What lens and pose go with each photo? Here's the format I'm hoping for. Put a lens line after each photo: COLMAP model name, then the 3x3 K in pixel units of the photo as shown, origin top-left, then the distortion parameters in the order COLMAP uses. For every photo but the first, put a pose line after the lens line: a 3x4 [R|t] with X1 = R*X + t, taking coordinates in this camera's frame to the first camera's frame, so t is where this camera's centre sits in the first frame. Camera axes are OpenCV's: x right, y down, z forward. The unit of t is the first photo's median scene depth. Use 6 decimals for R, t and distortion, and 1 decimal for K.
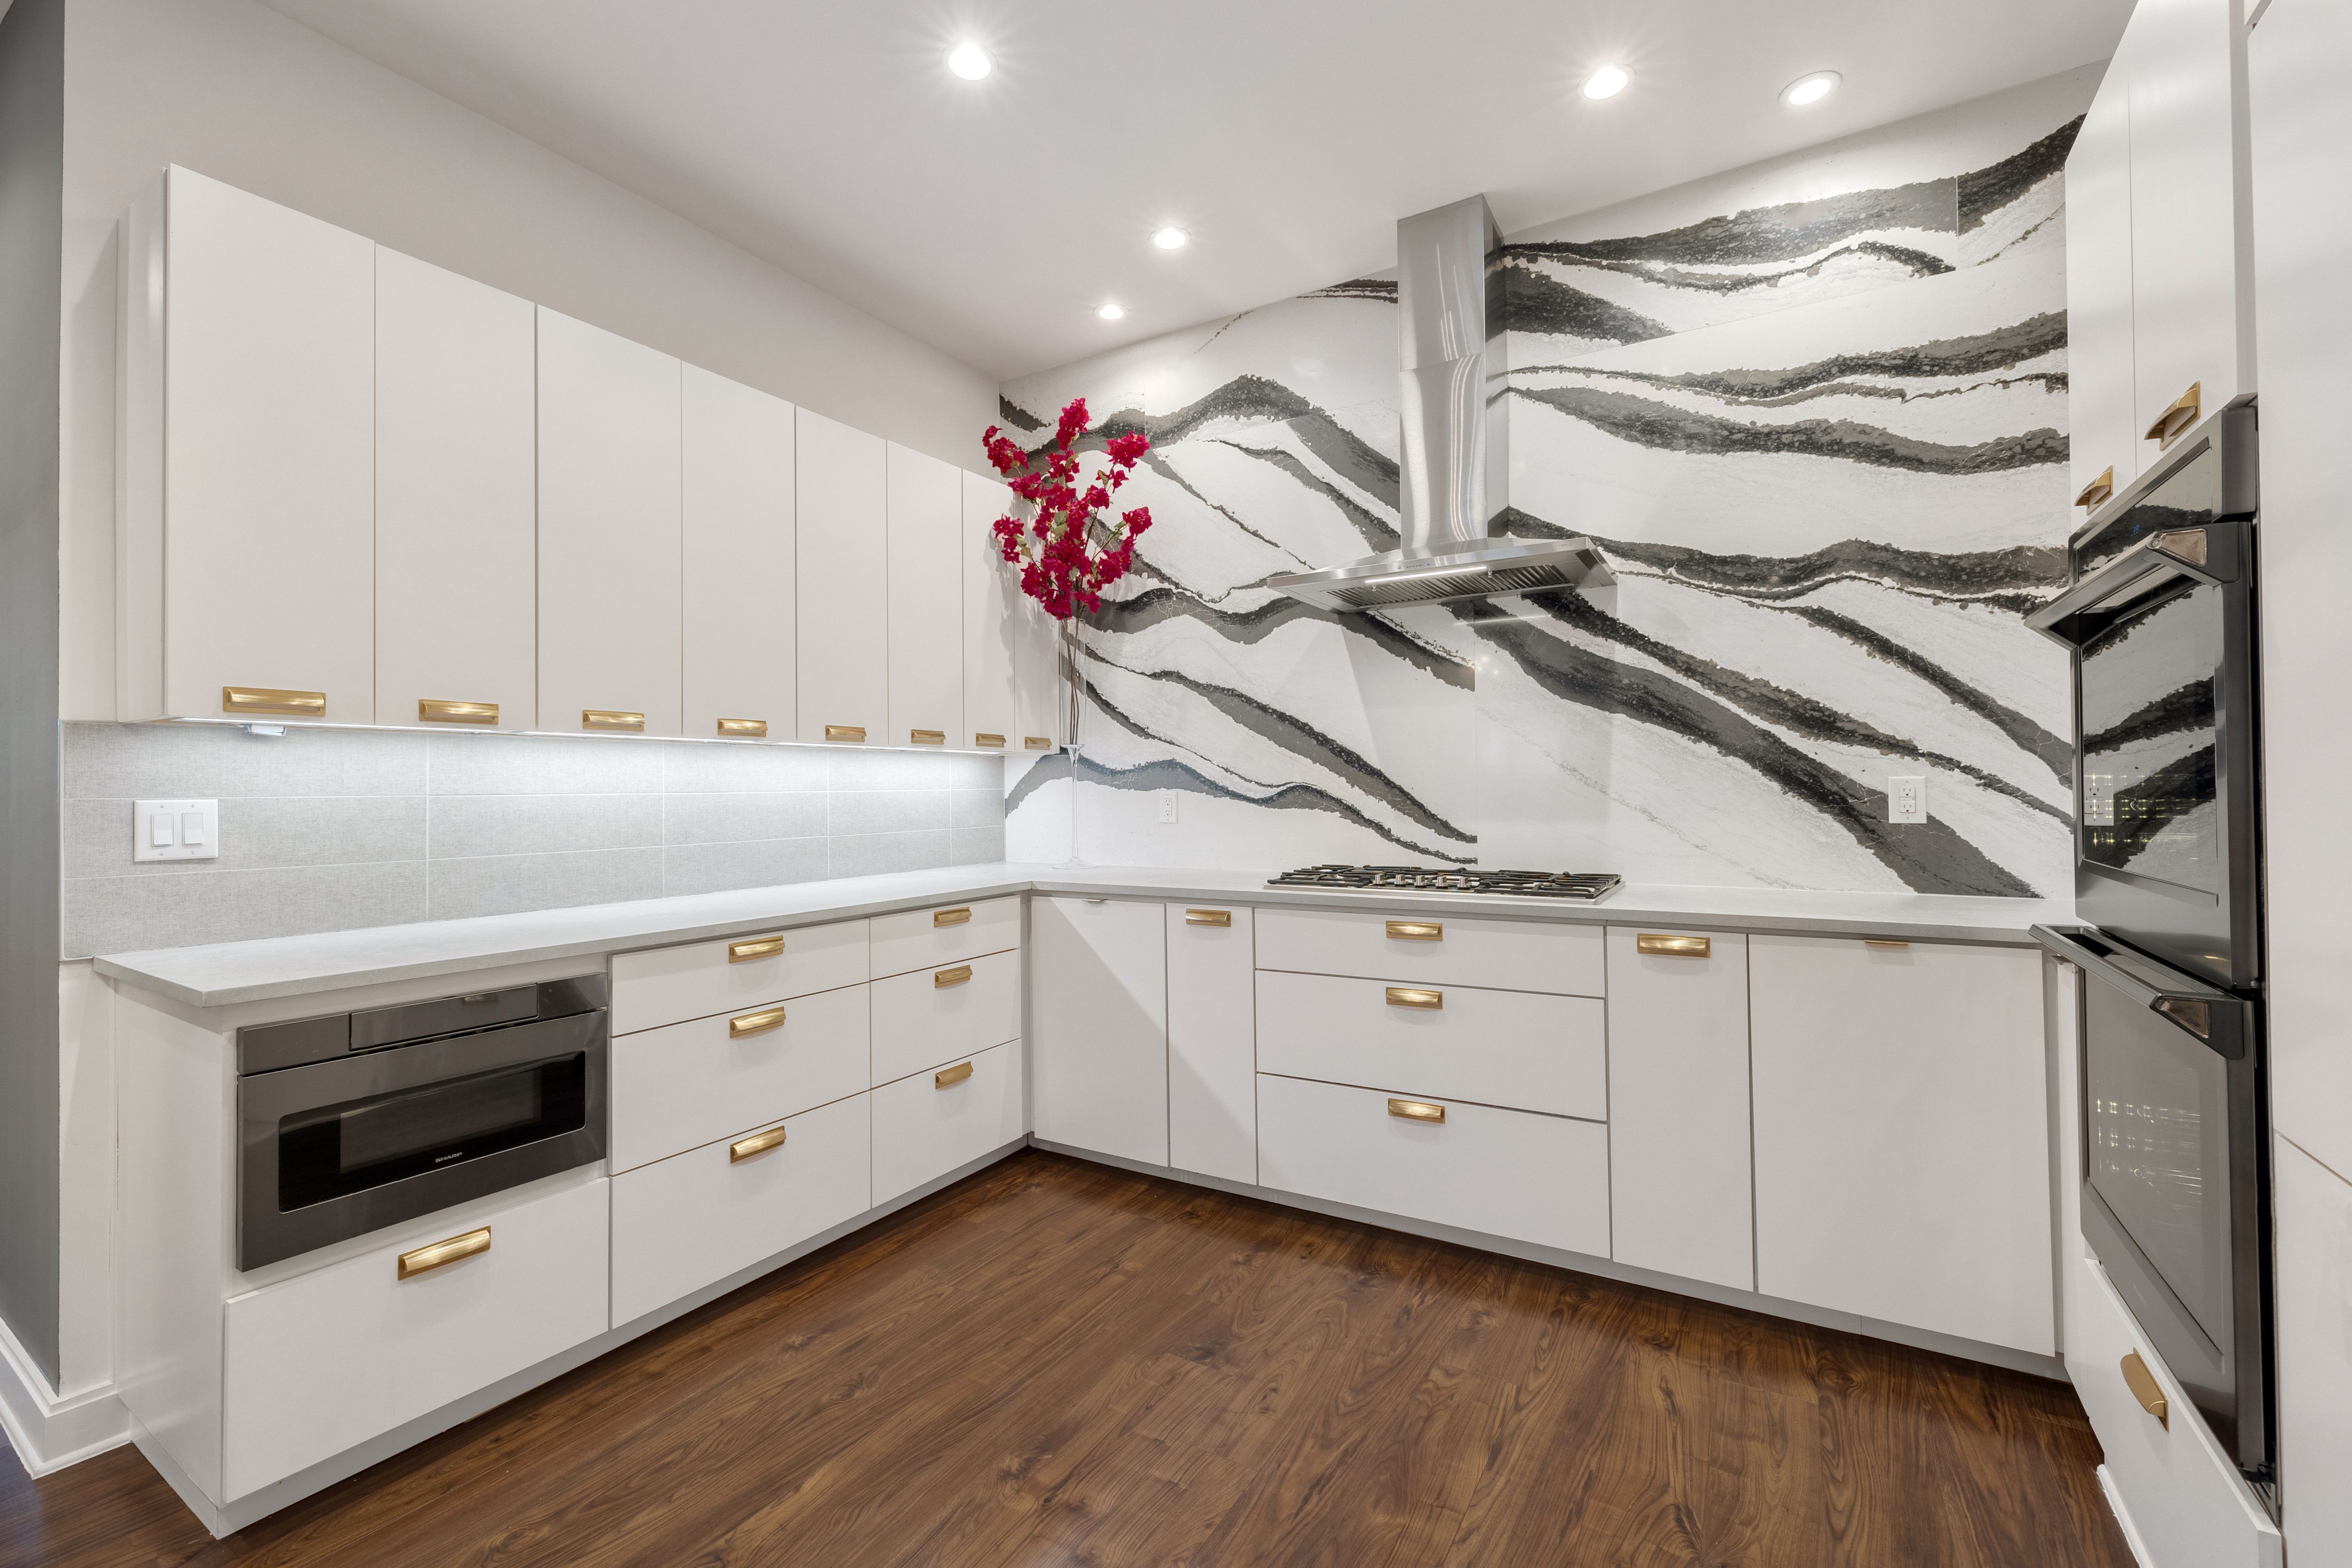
lens RADIAL K [[997.3, 0, 1157.9], [0, 997.3, 776.6], [0, 0, 1]] dist [0.001586, -0.000215]
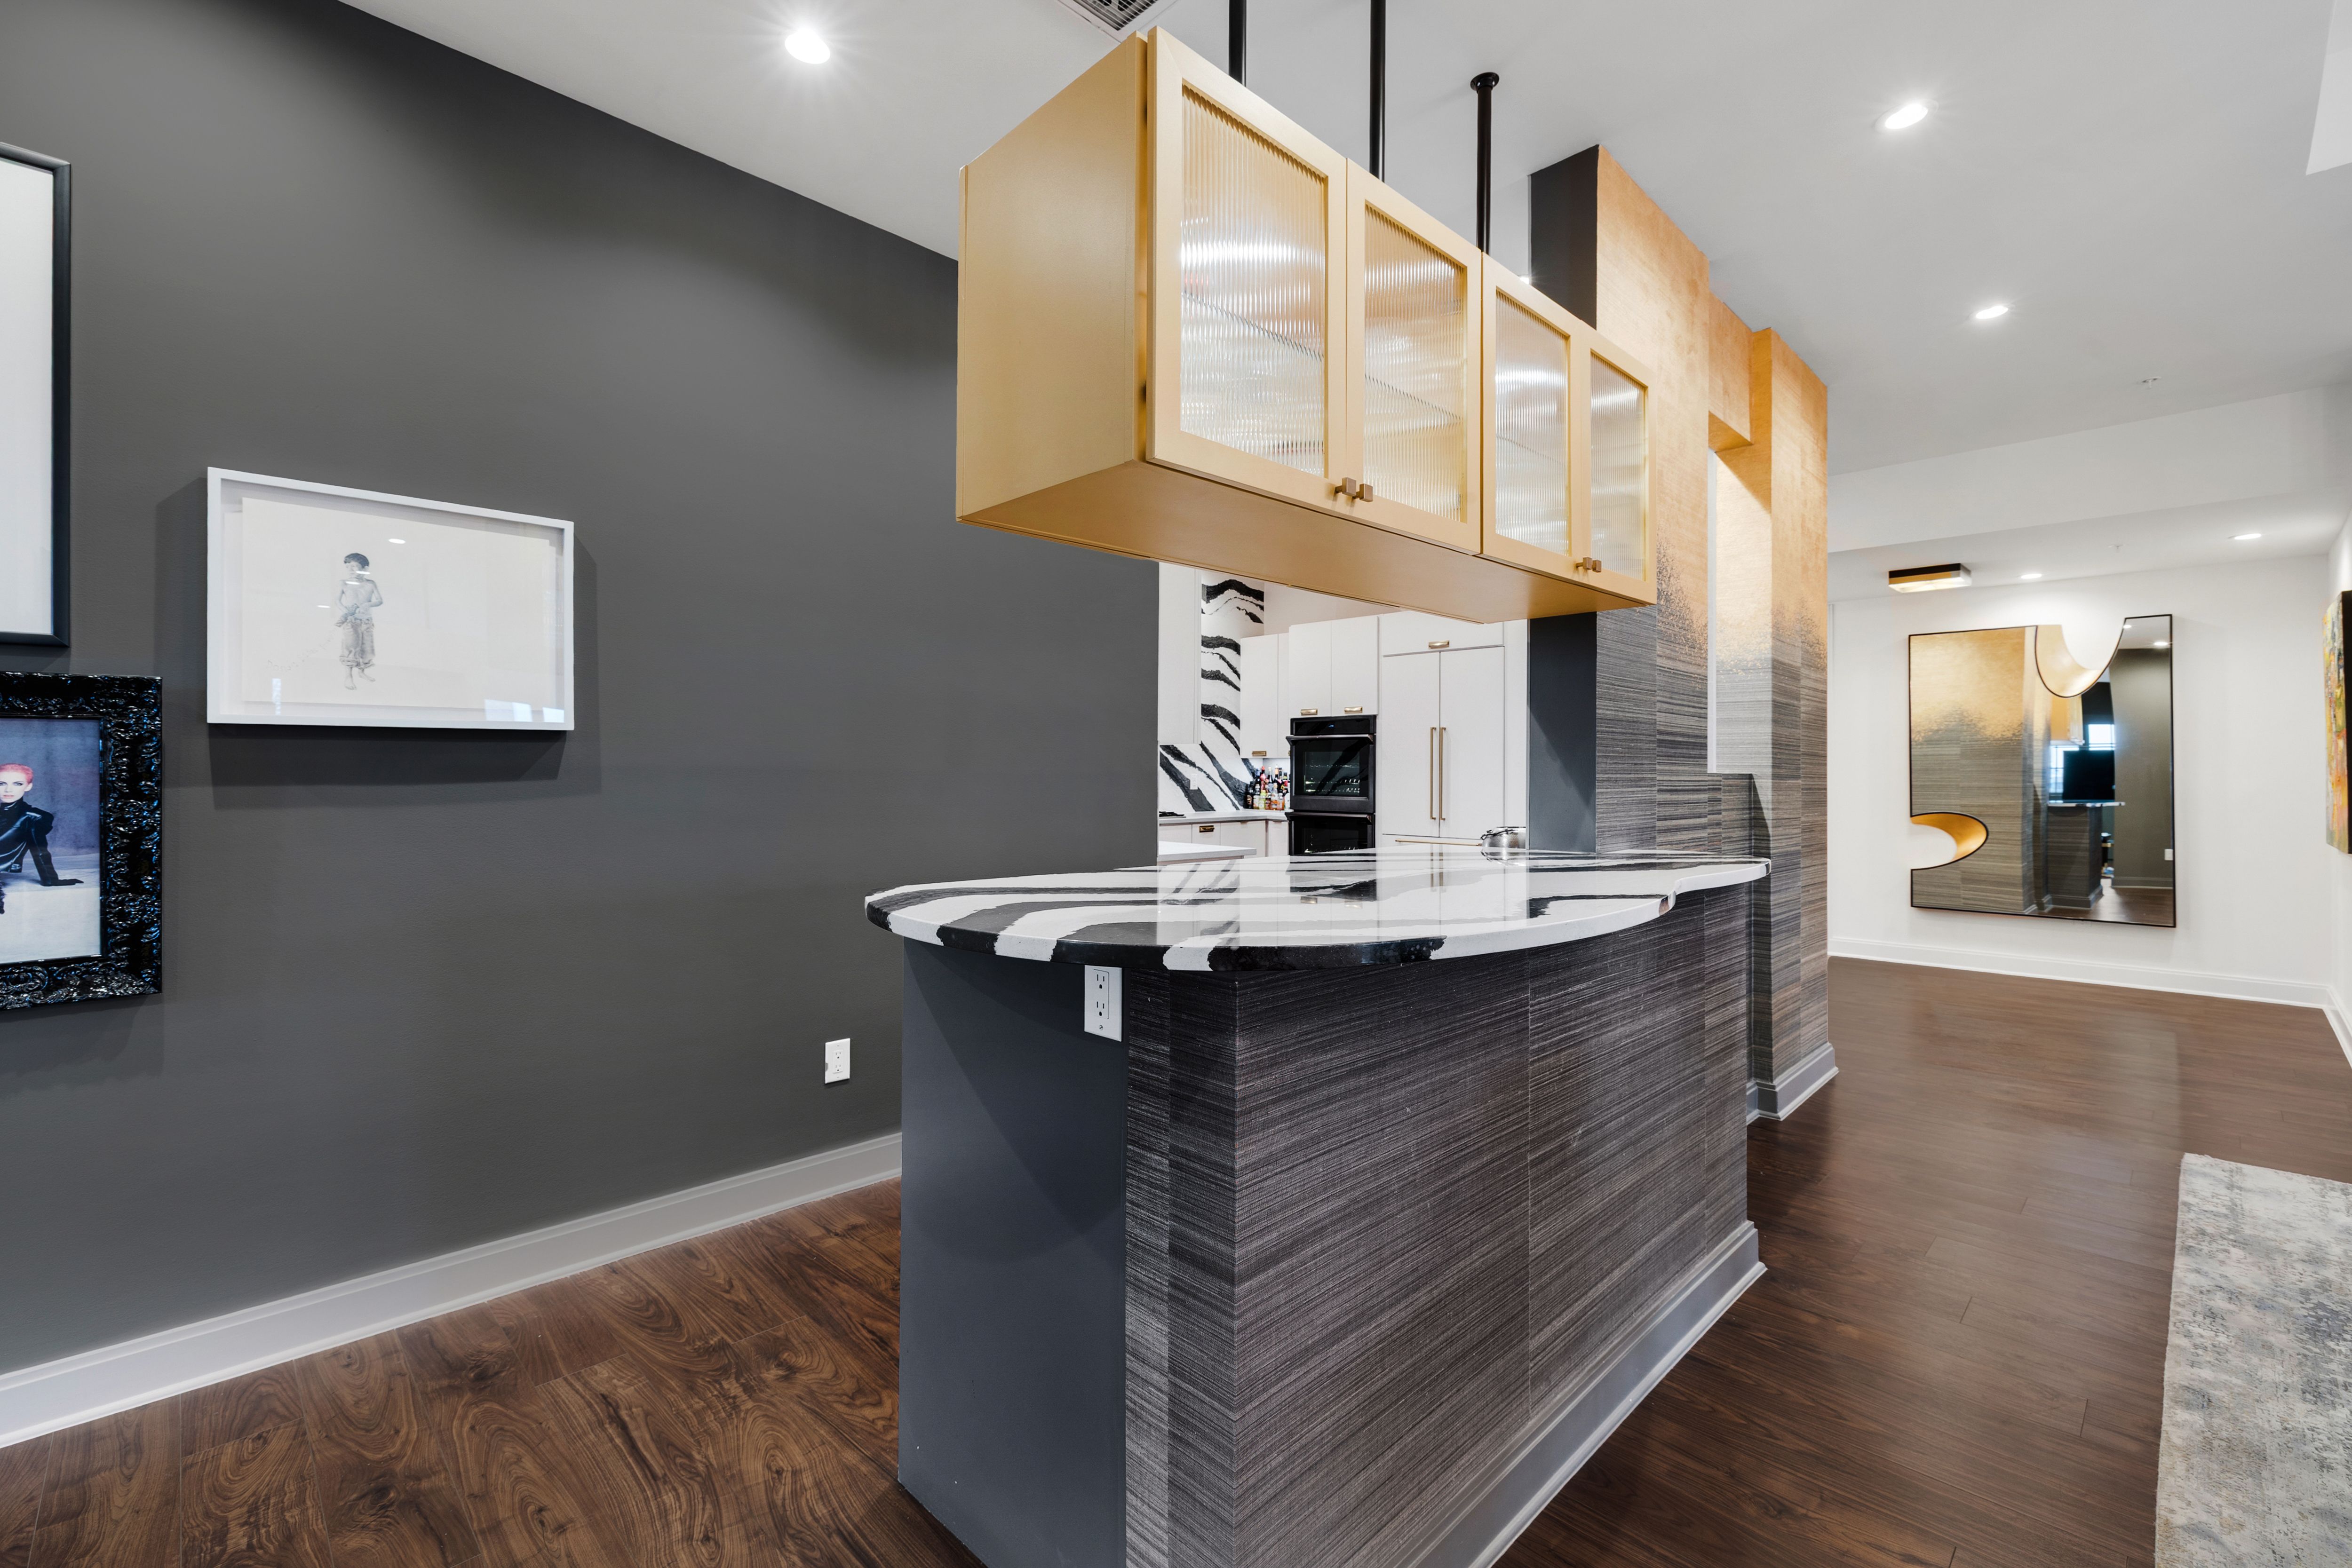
lens RADIAL K [[994.1, 0, 1166.4], [0, 994.1, 775.7], [0, 0, 1]] dist [-0.000625, -0.000049]
pose [[0.237959, 0.006058, 0.971256, -1.999203], [-0.016680, 0.999859, -0.002149, 0.011900], [-0.971132, -0.015689, 0.238026, 0.318348]]
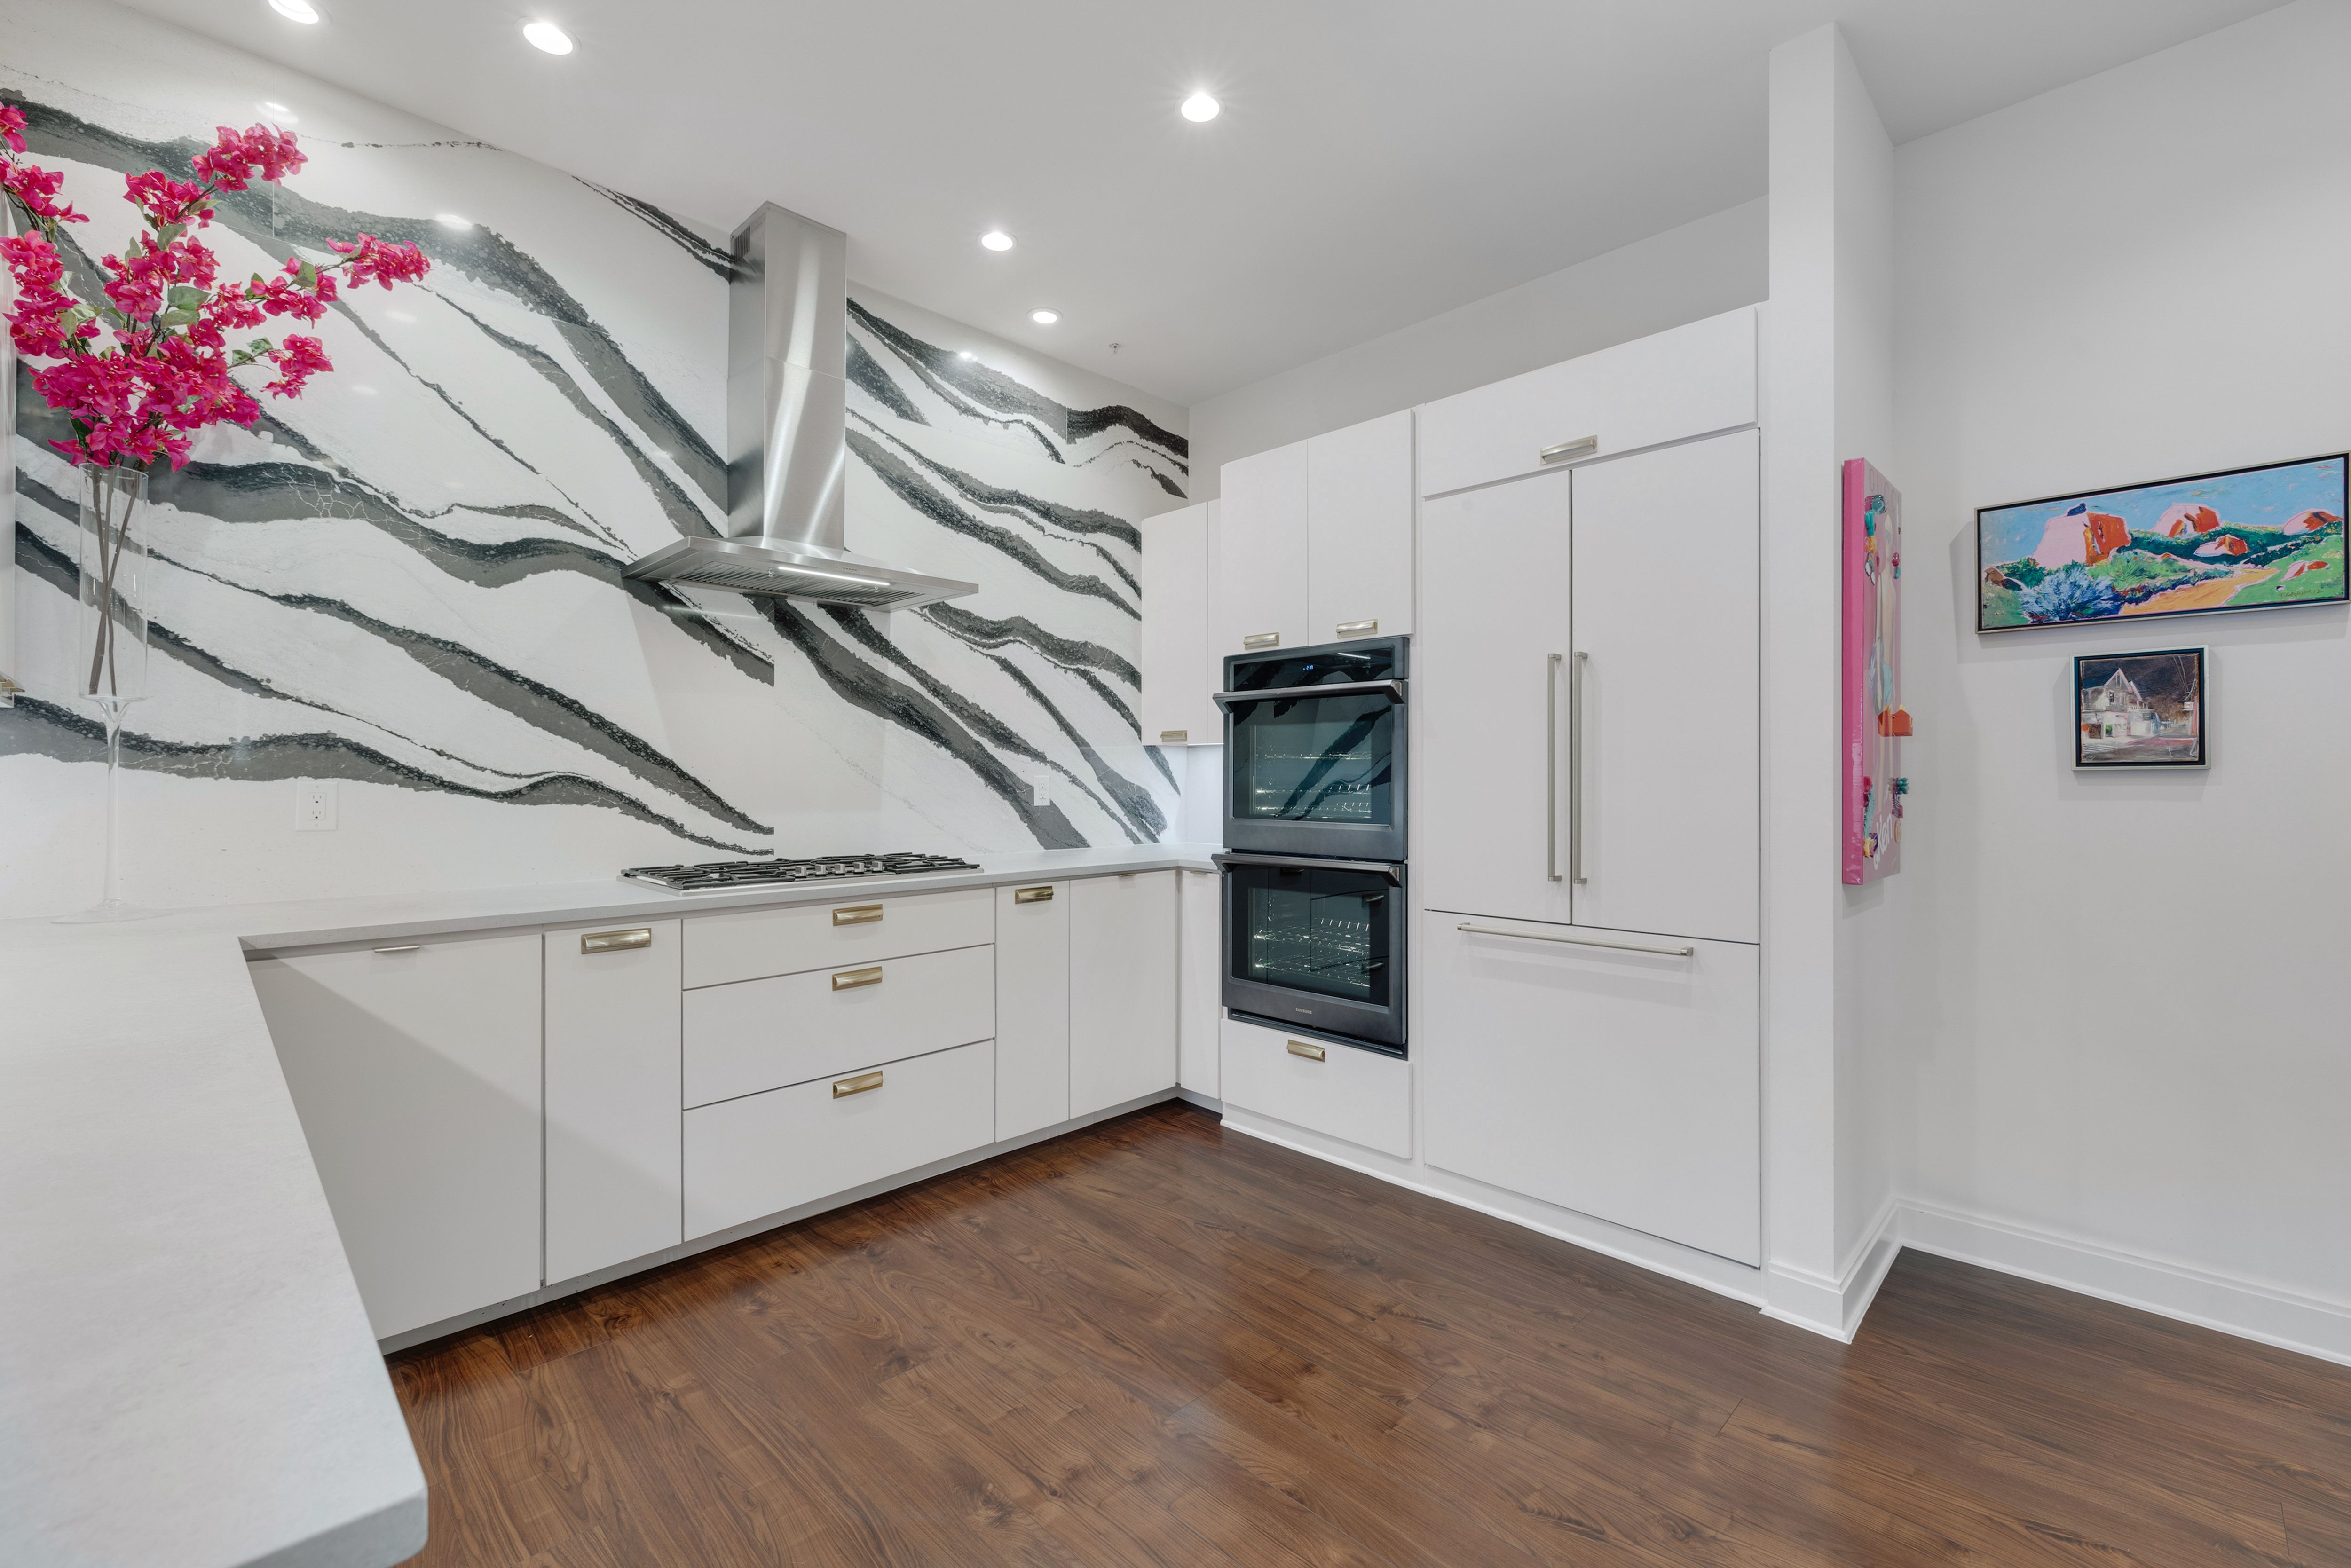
lens RADIAL K [[987.0, 0, 1166.6], [0, 987.0, 775.7], [0, 0, 1]] dist [-0.000010, -0.000001]
pose [[0.235530, 0.013922, 0.971767, -0.628473], [-0.013536, 0.999847, -0.011044, 0.013186], [-0.971773, -0.010553, 0.235682, 0.401007]]
